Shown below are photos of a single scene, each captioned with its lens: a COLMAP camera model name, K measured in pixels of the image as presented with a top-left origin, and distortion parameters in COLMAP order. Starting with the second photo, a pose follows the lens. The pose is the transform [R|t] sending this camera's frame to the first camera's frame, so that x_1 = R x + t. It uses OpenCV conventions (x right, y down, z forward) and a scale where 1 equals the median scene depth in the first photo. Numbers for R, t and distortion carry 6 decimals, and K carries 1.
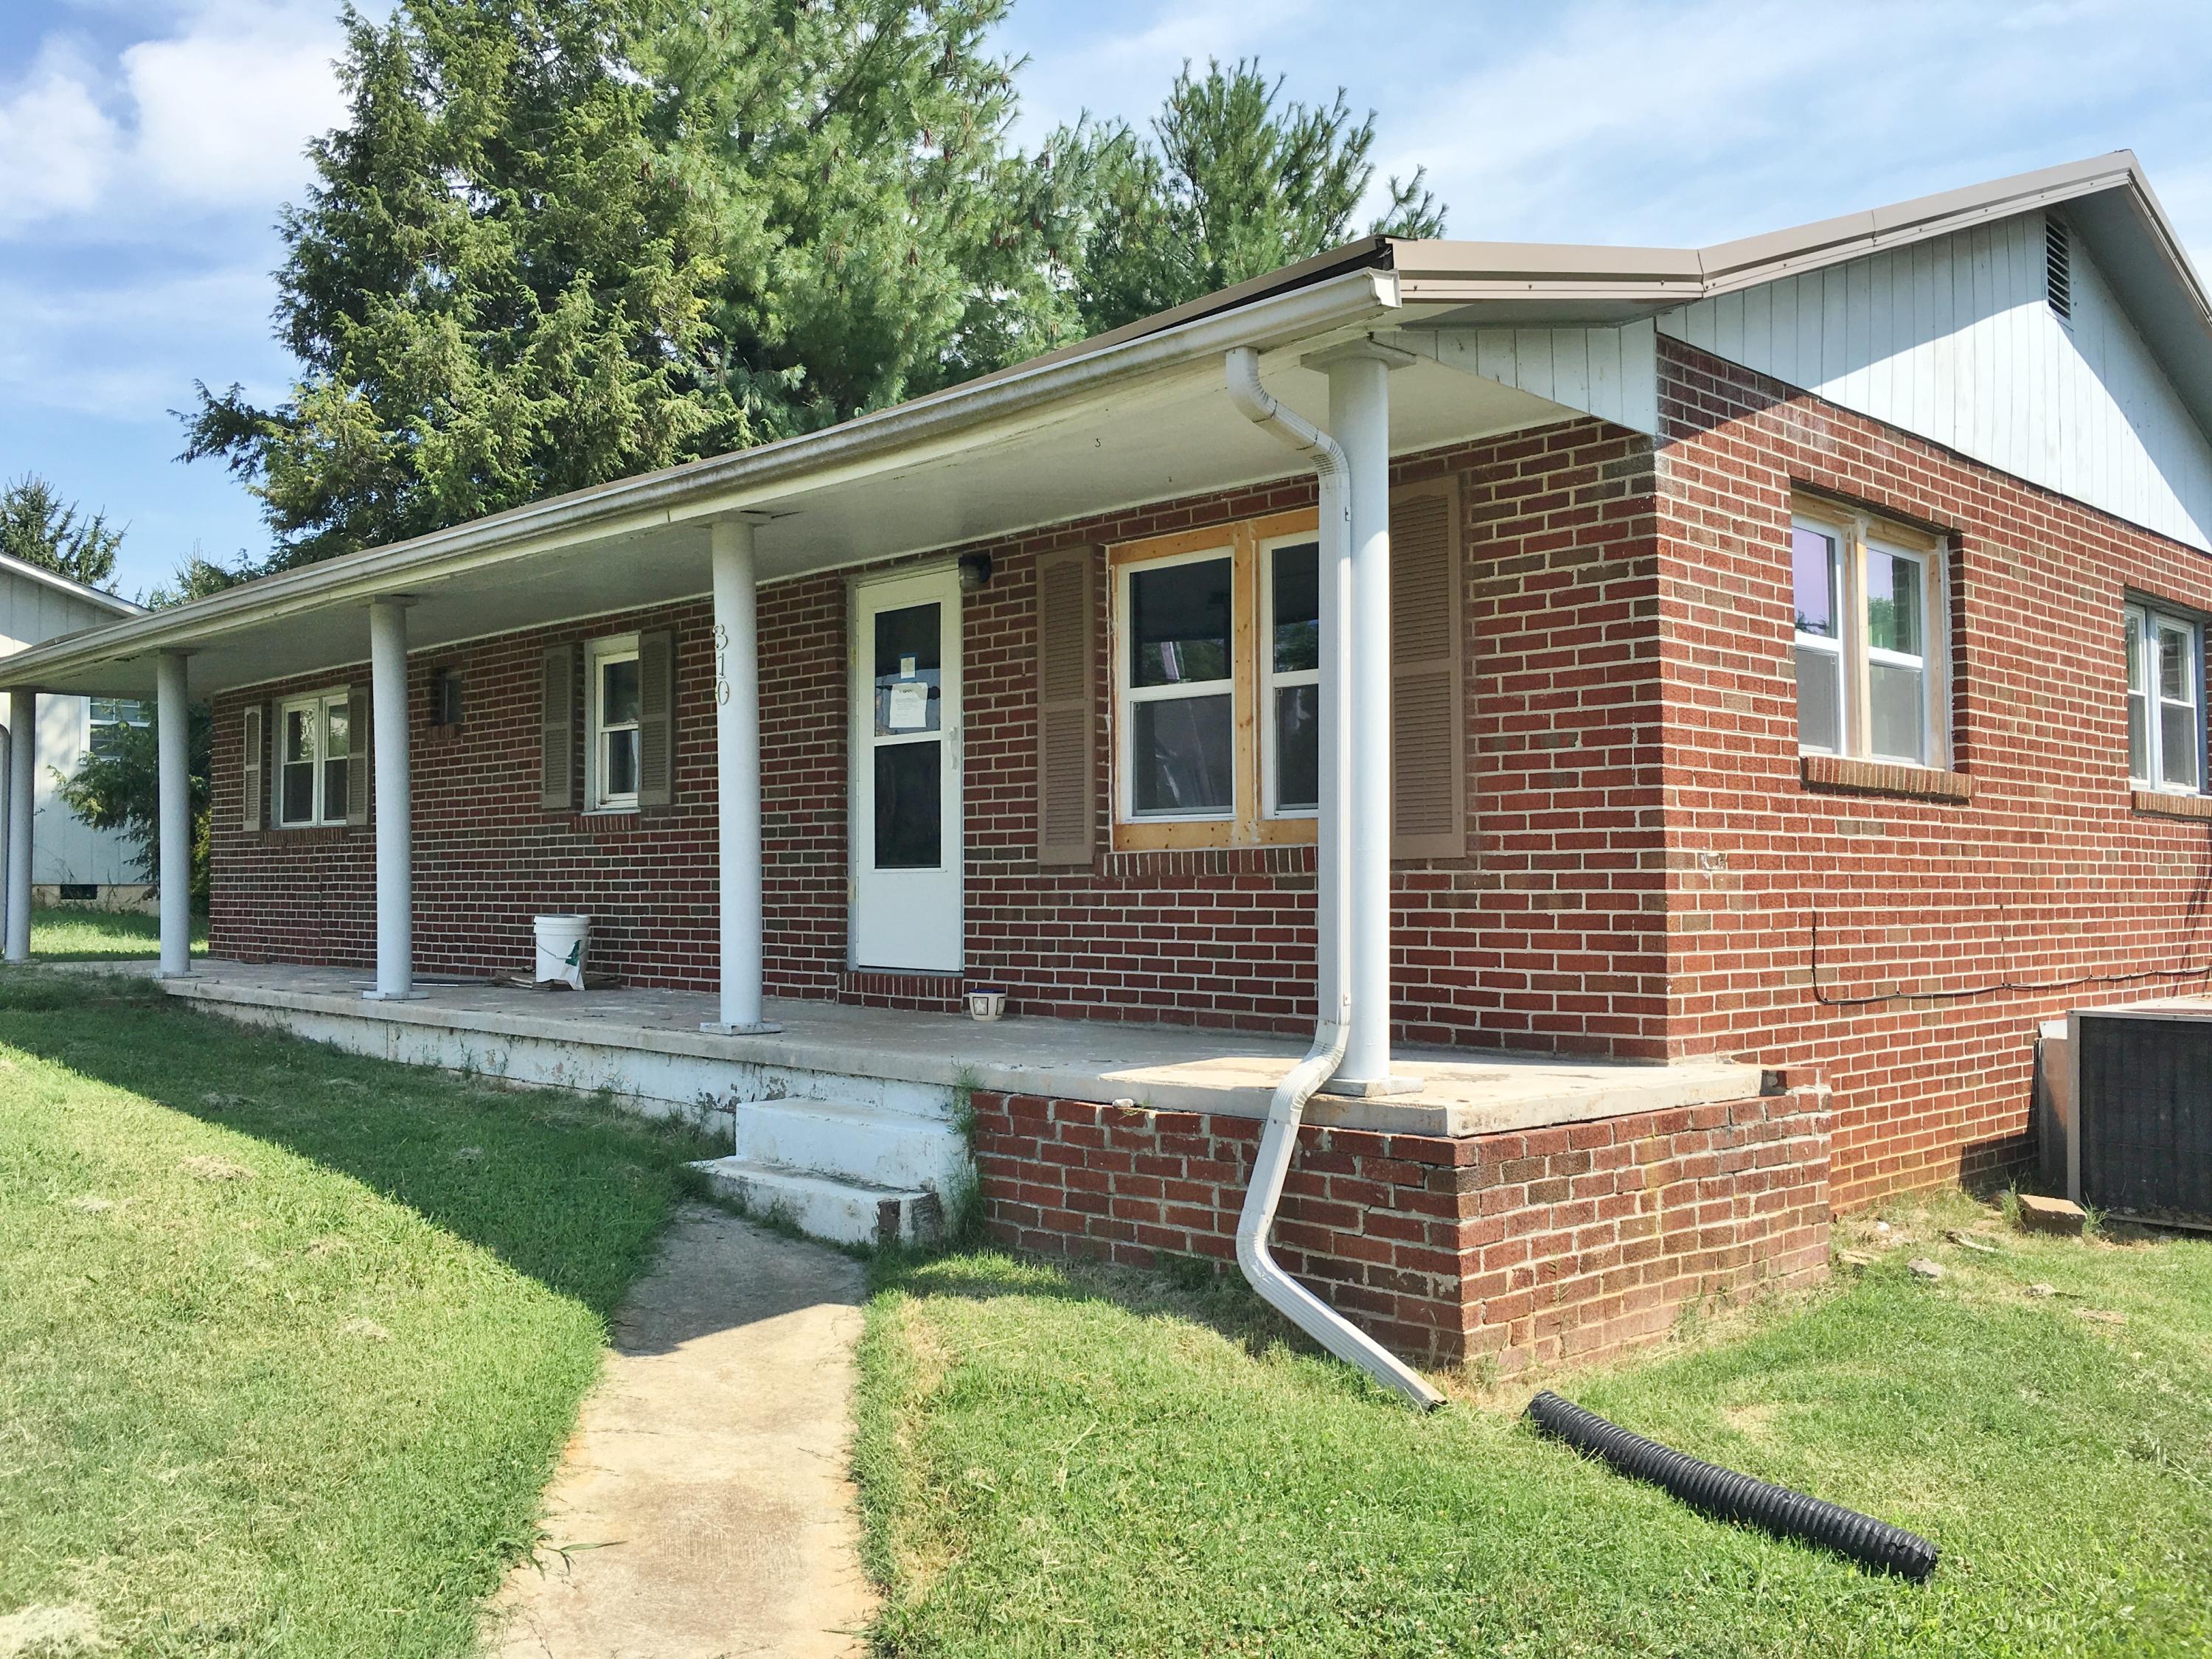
lens RADIAL K [[1888.0, 0, 1104.3], [0, 1888.0, 896.4], [0, 0, 1]] dist [0.032289, 0.008458]
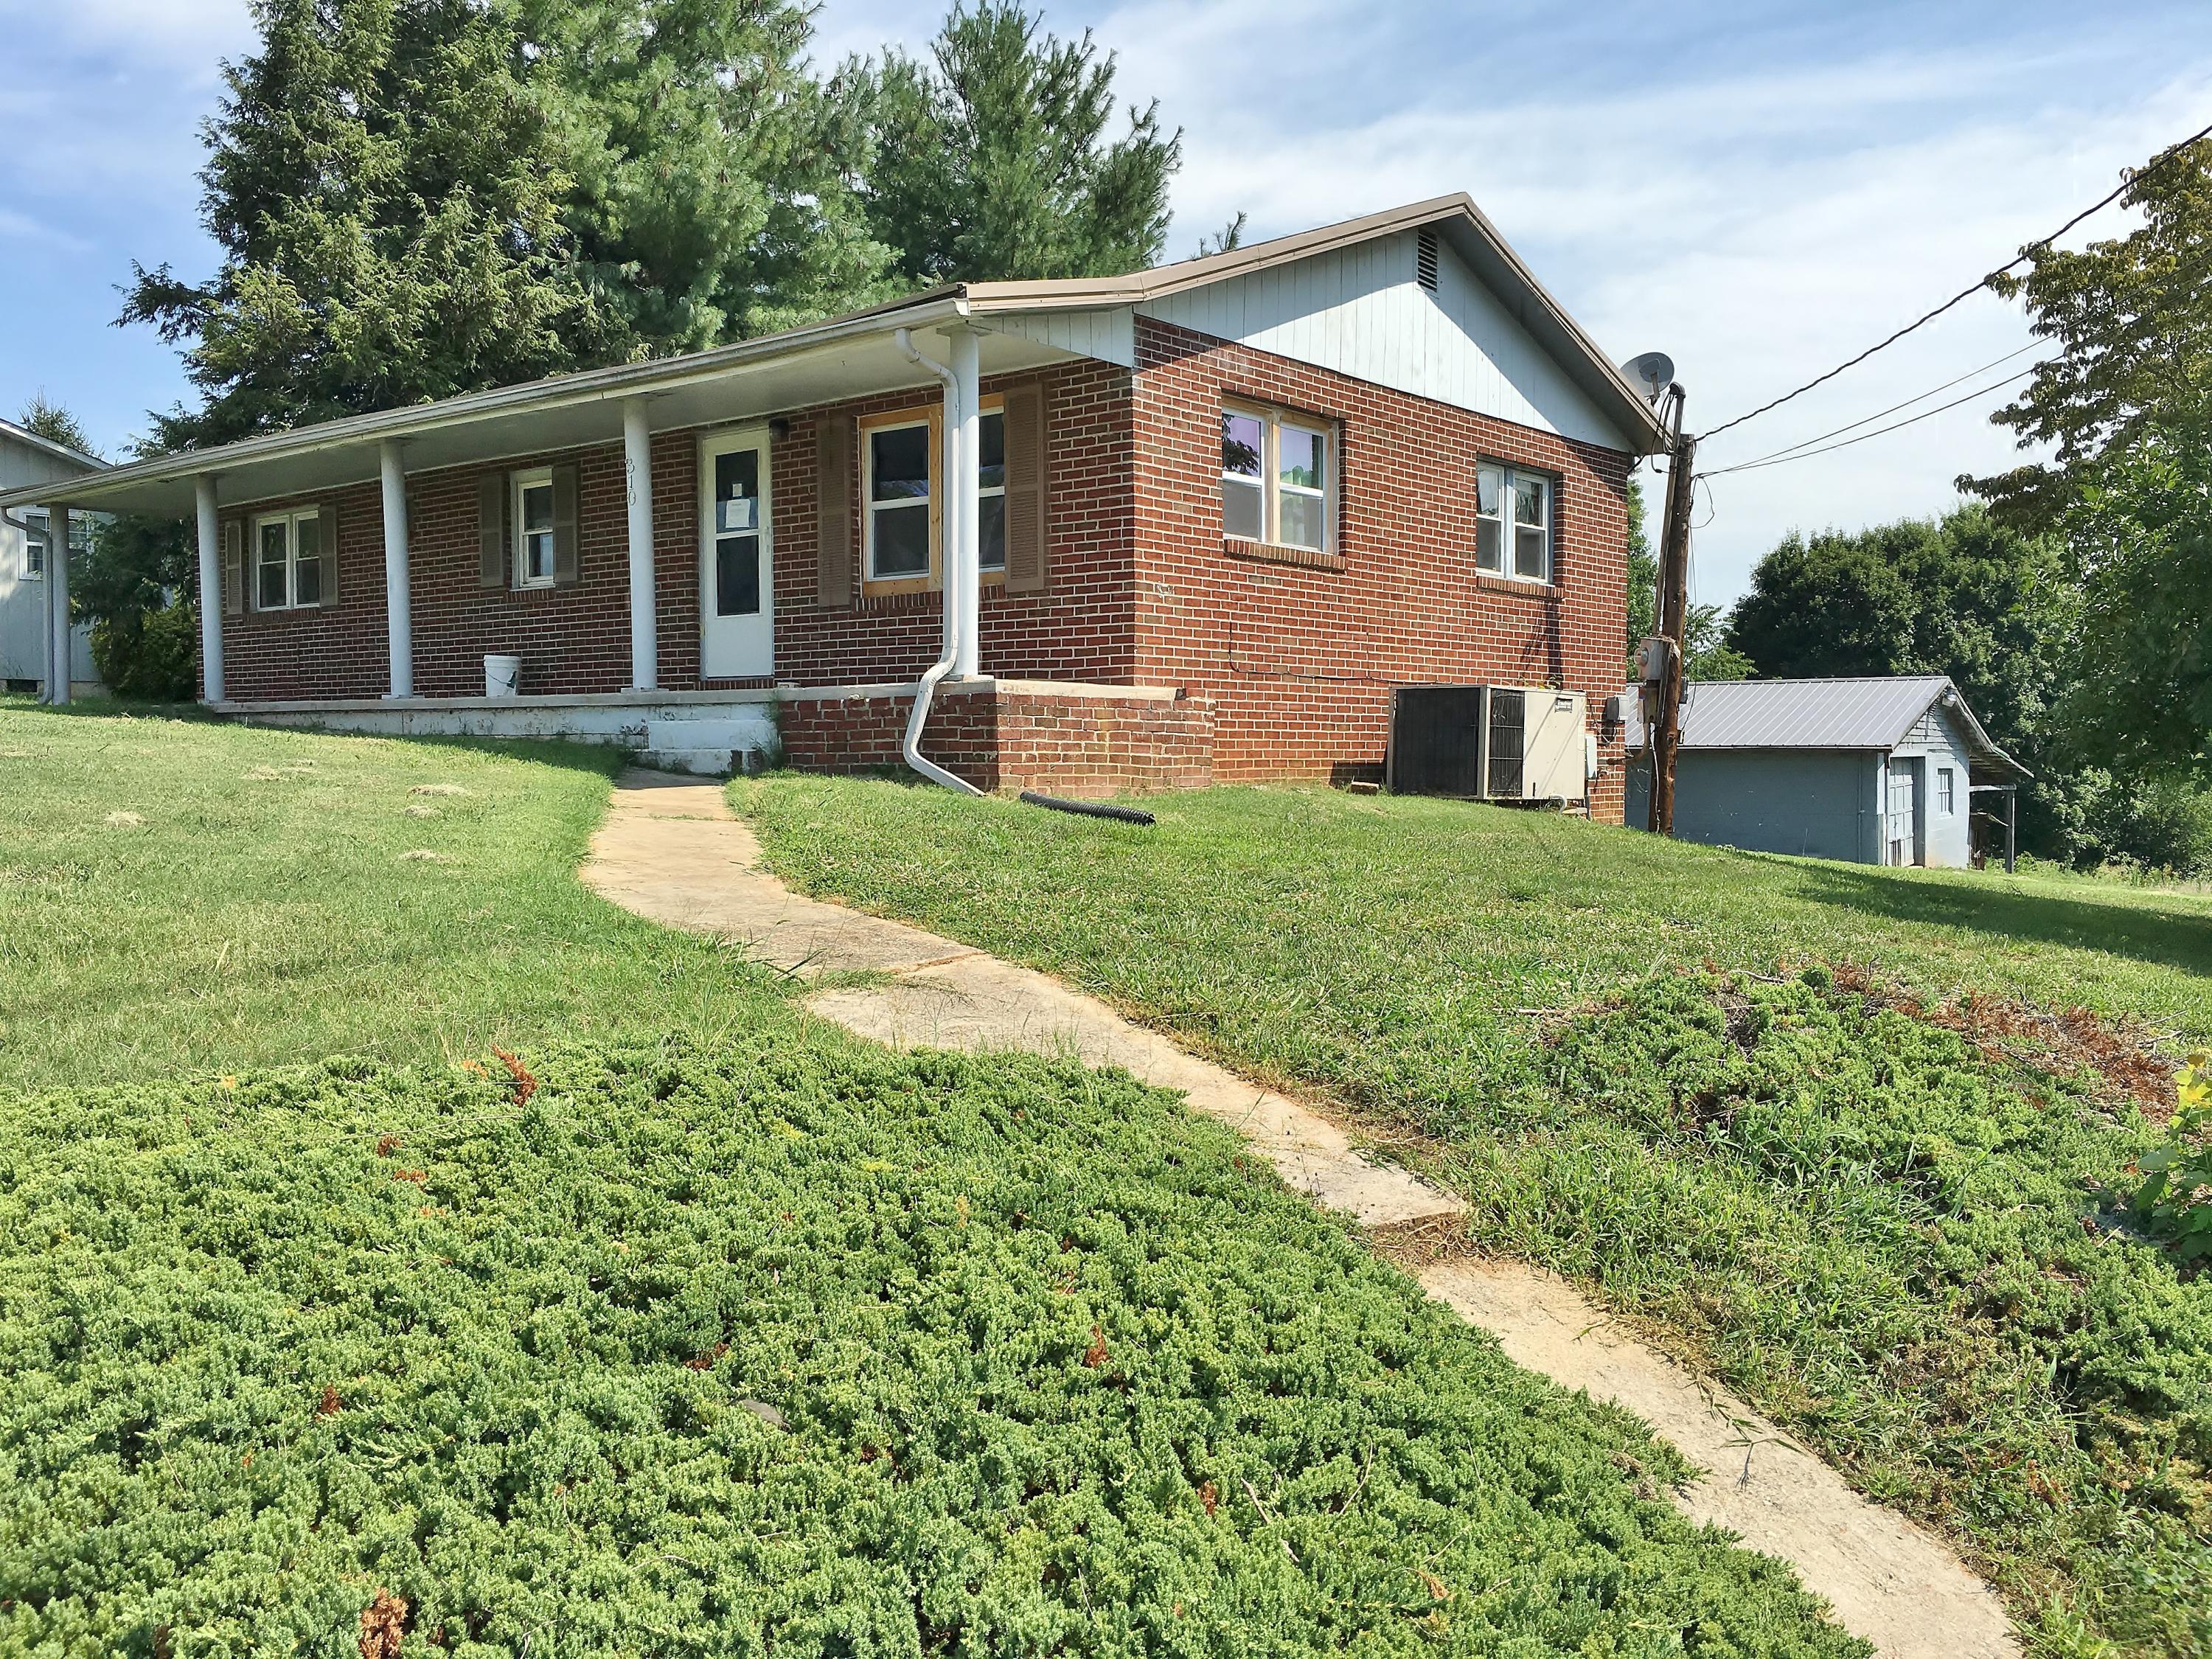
lens RADIAL K [[1914.0, 0, 1106.0], [0, 1914.0, 829.5], [0, 0, 1]] dist [0.085597, -0.135689]
pose [[0.995273, -0.002398, 0.097092, 0.025189], [-0.000748, 0.999476, 0.032360, 0.059135], [-0.097118, -0.032279, 0.994749, -0.344891]]
